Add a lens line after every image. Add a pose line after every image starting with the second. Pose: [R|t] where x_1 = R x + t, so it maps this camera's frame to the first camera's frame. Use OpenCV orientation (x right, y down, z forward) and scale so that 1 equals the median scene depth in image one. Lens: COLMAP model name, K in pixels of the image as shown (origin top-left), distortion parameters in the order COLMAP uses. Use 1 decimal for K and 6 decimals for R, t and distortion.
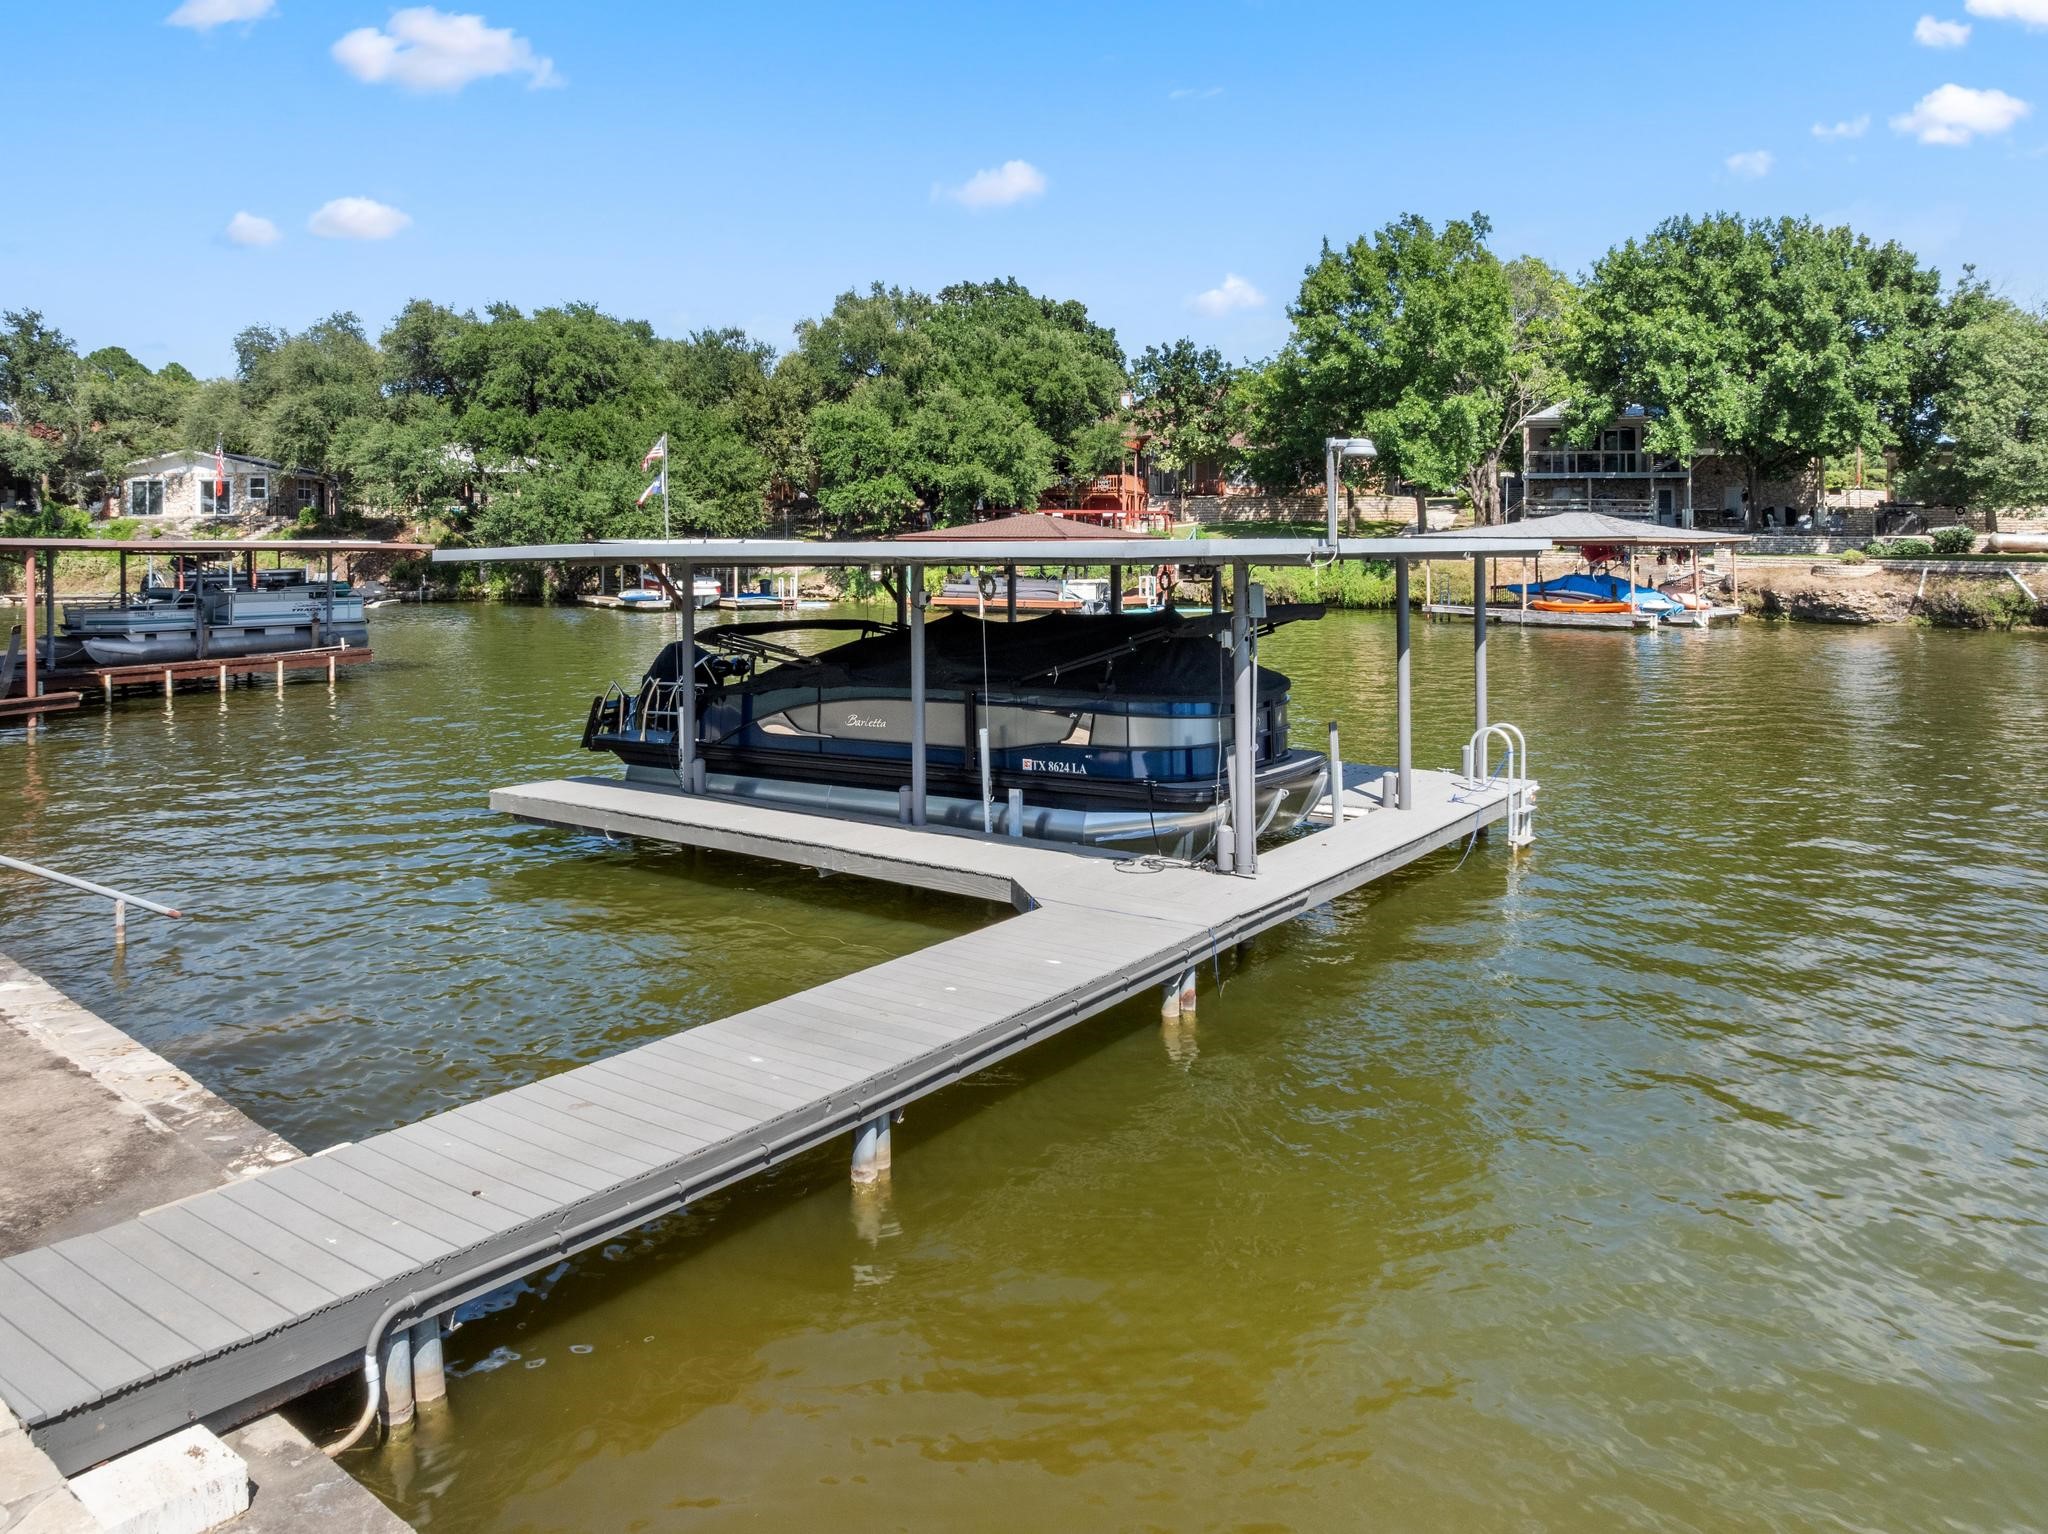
lens RADIAL K [[1445.1, 0, 1034.4], [0, 1445.1, 768.6], [0, 0, 1]] dist [-0.047228, -0.000395]
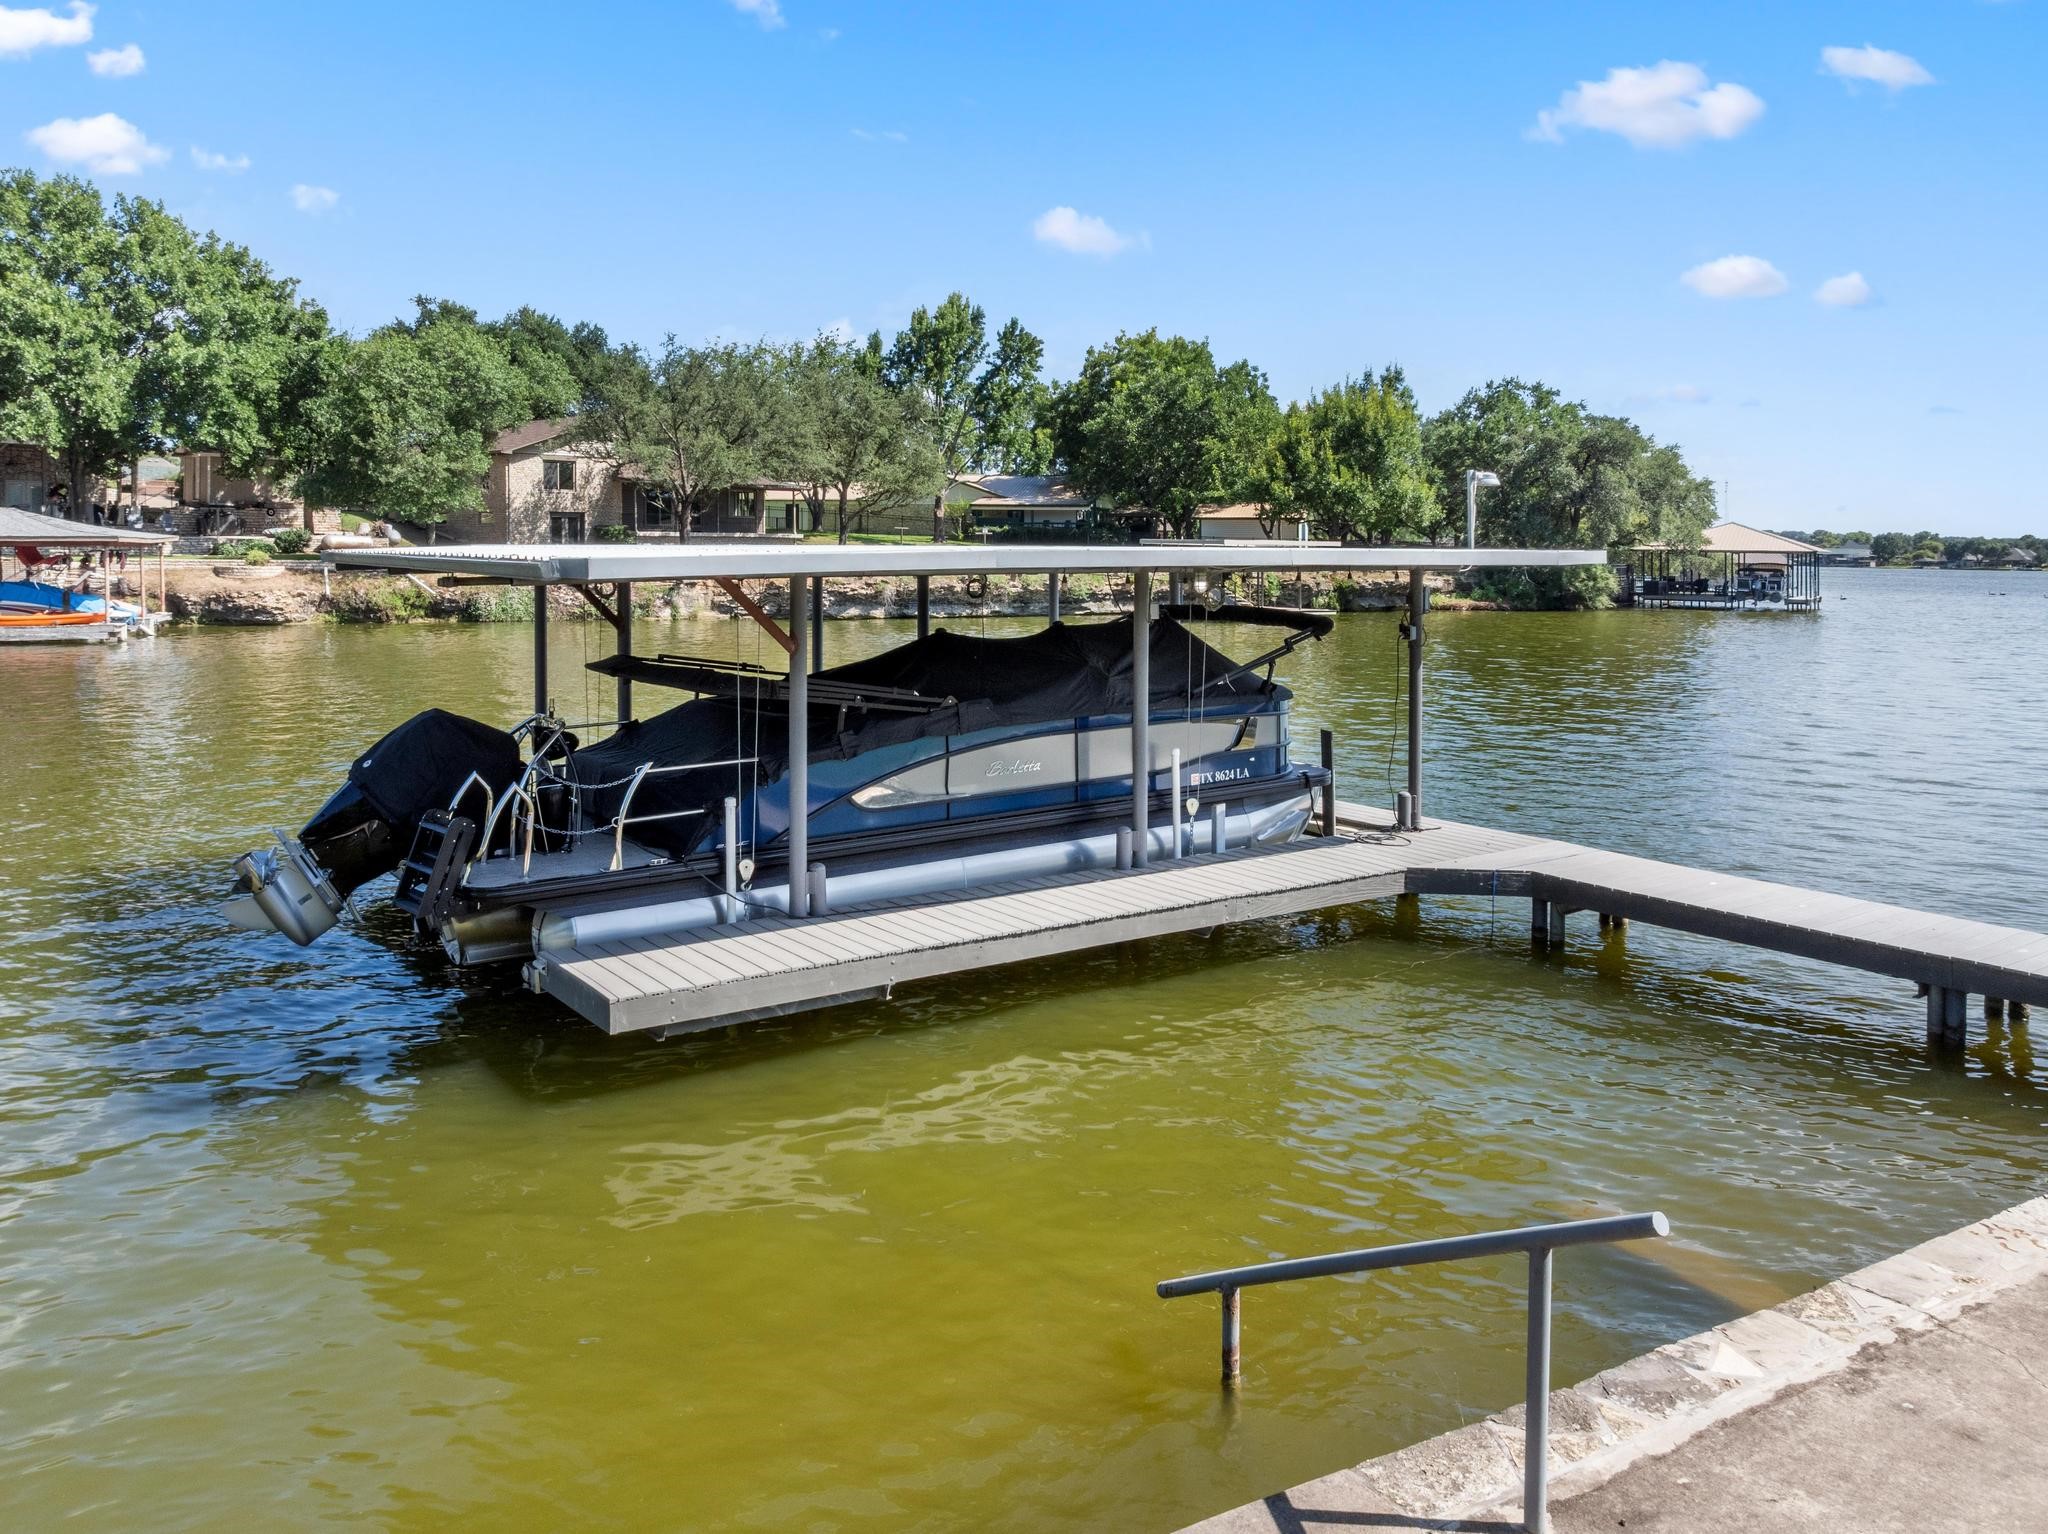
lens RADIAL K [[1445.1, 0, 1034.4], [0, 1445.1, 768.6], [0, 0, 1]] dist [-0.047228, -0.000395]
pose [[0.320551, -0.132920, 0.937859, -0.208684], [0.132252, 0.986688, 0.094638, -0.025523], [-0.937954, 0.093697, 0.333862, 0.170490]]
